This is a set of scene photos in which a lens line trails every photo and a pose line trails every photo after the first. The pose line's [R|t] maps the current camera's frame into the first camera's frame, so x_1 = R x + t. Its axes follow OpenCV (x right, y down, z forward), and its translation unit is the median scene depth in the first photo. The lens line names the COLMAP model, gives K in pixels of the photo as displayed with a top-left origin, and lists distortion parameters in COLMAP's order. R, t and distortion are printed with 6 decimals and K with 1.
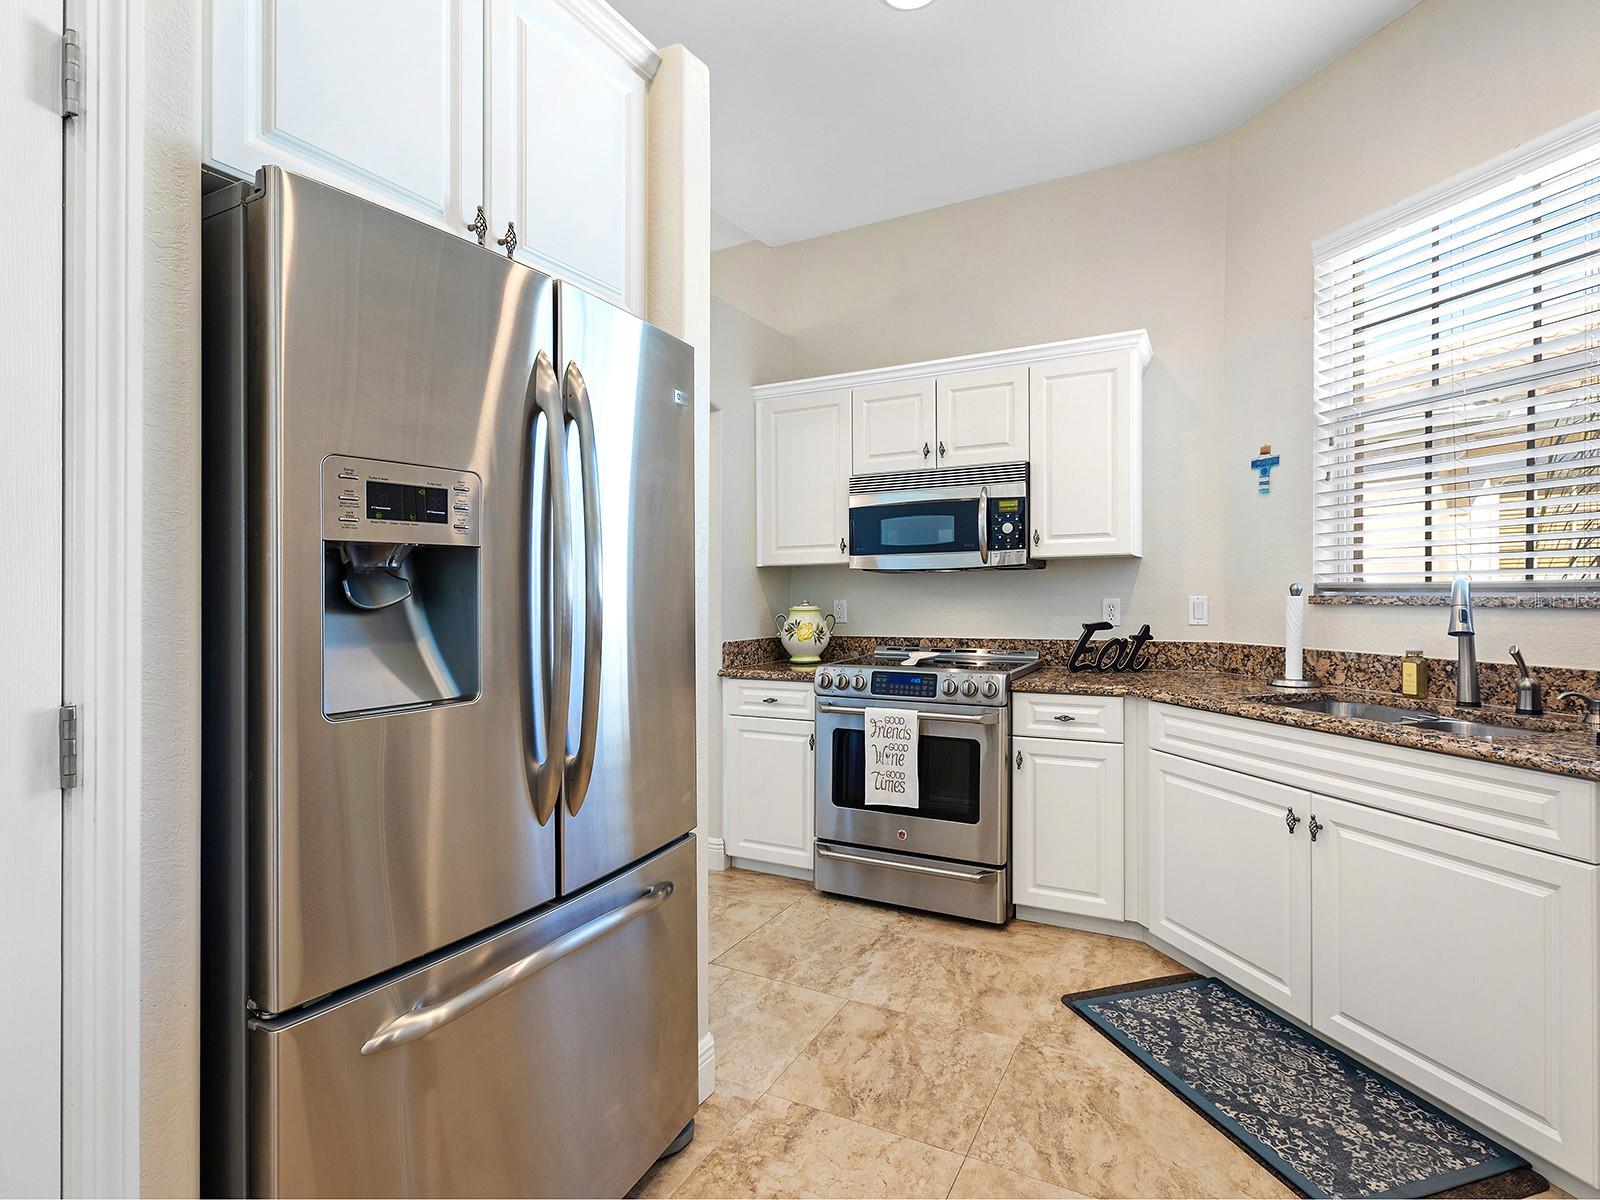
lens RADIAL K [[813.6, 0, 804.2], [0, 813.6, 579.5], [0, 0, 1]] dist [-0.001815, -0.001322]
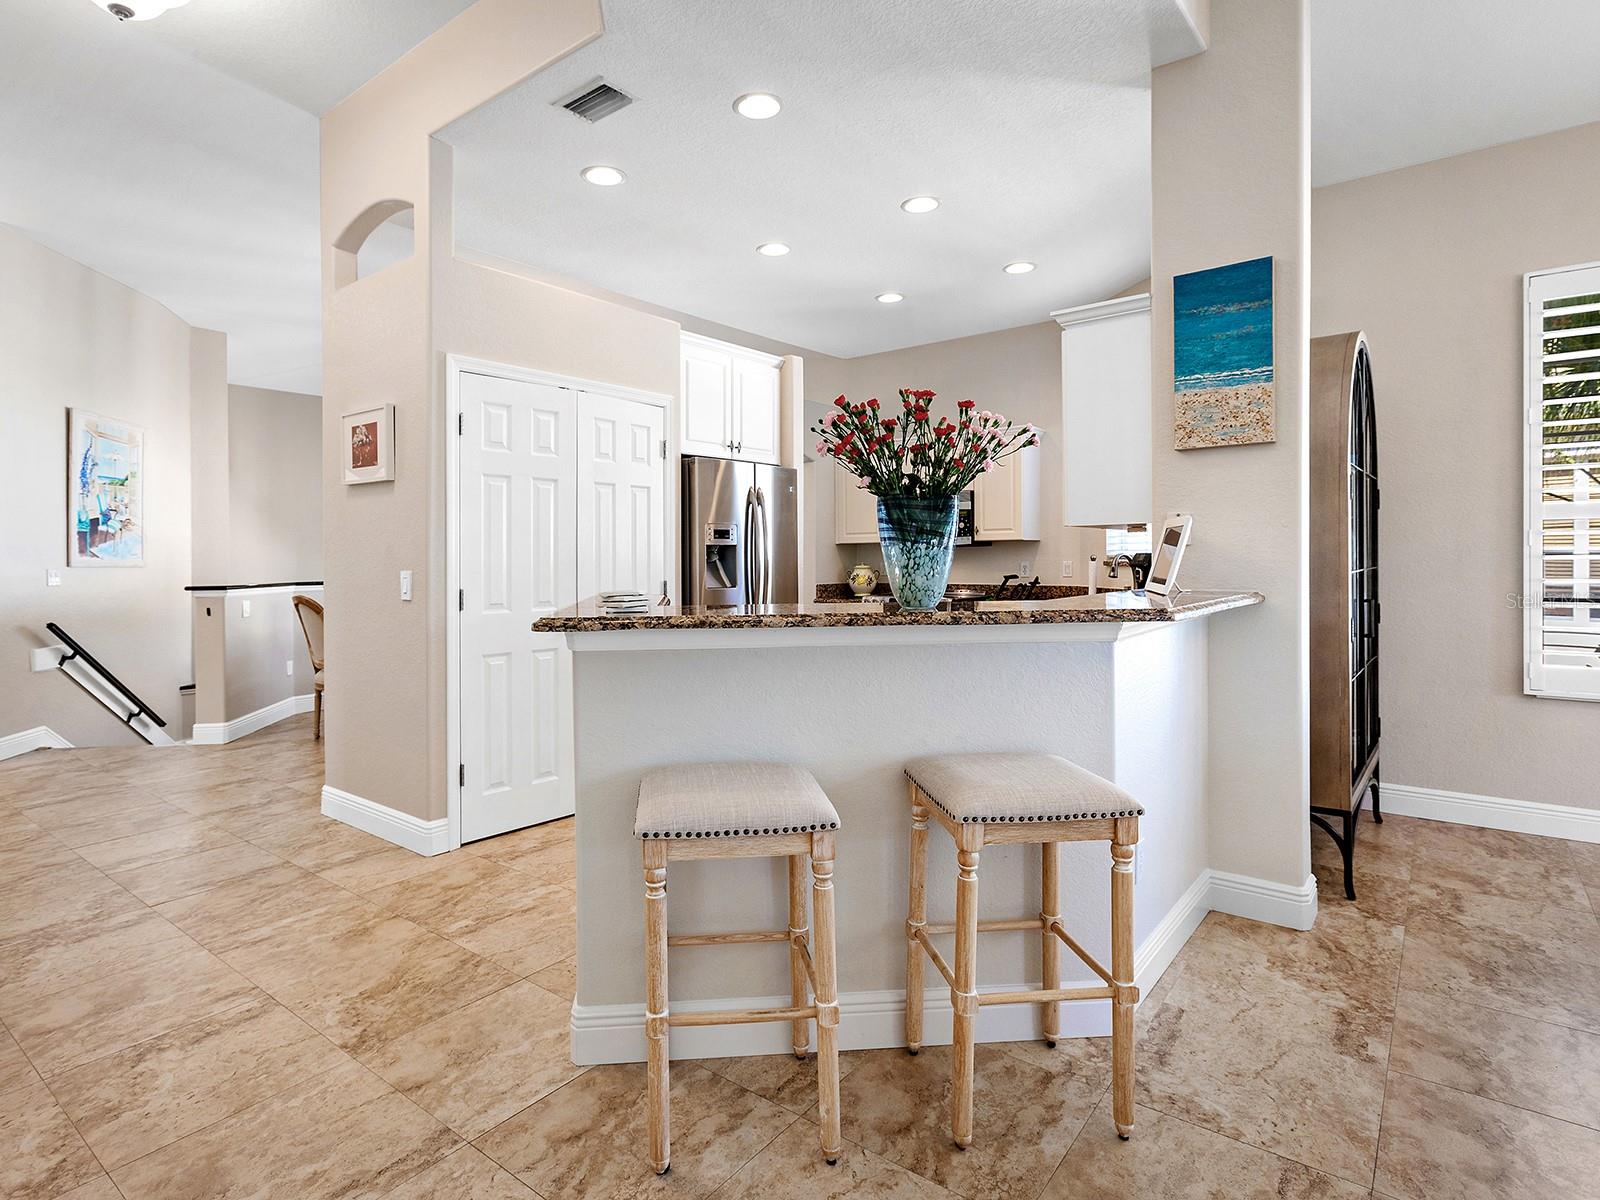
lens RADIAL K [[876.3, 0, 763.1], [0, 876.3, 553.5], [0, 0, 1]] dist [-0.001534, -0.000068]
pose [[0.981576, 0.005530, -0.190992, 0.202252], [-0.003420, 0.999929, 0.011373, -0.020456], [0.191041, -0.010510, 0.981526, -1.222081]]
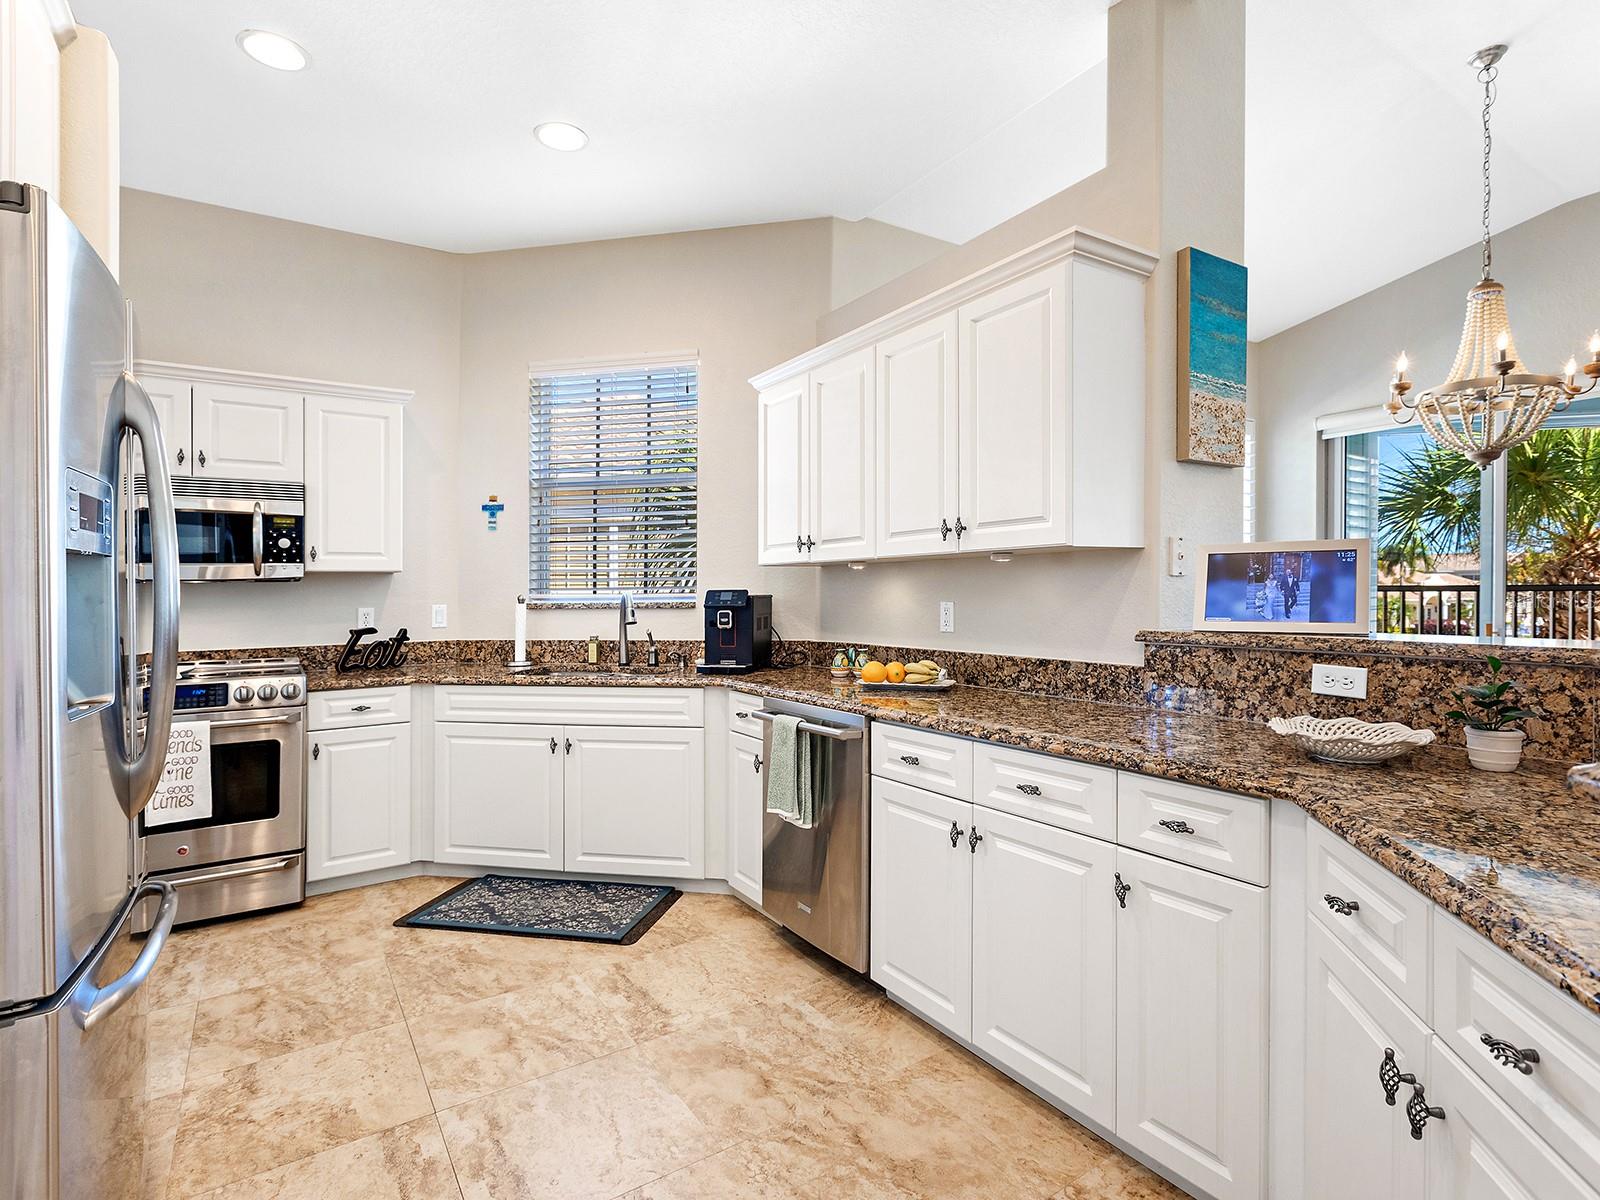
lens RADIAL K [[803.9, 0, 817.3], [0, 803.9, 603.1], [0, 0, 1]] dist [0.001260, 0.000147]
pose [[0.468824, -0.006843, 0.883265, -0.391959], [-0.005758, 0.999925, 0.010804, 0.000519], [-0.883273, -0.010151, 0.468749, -0.131930]]
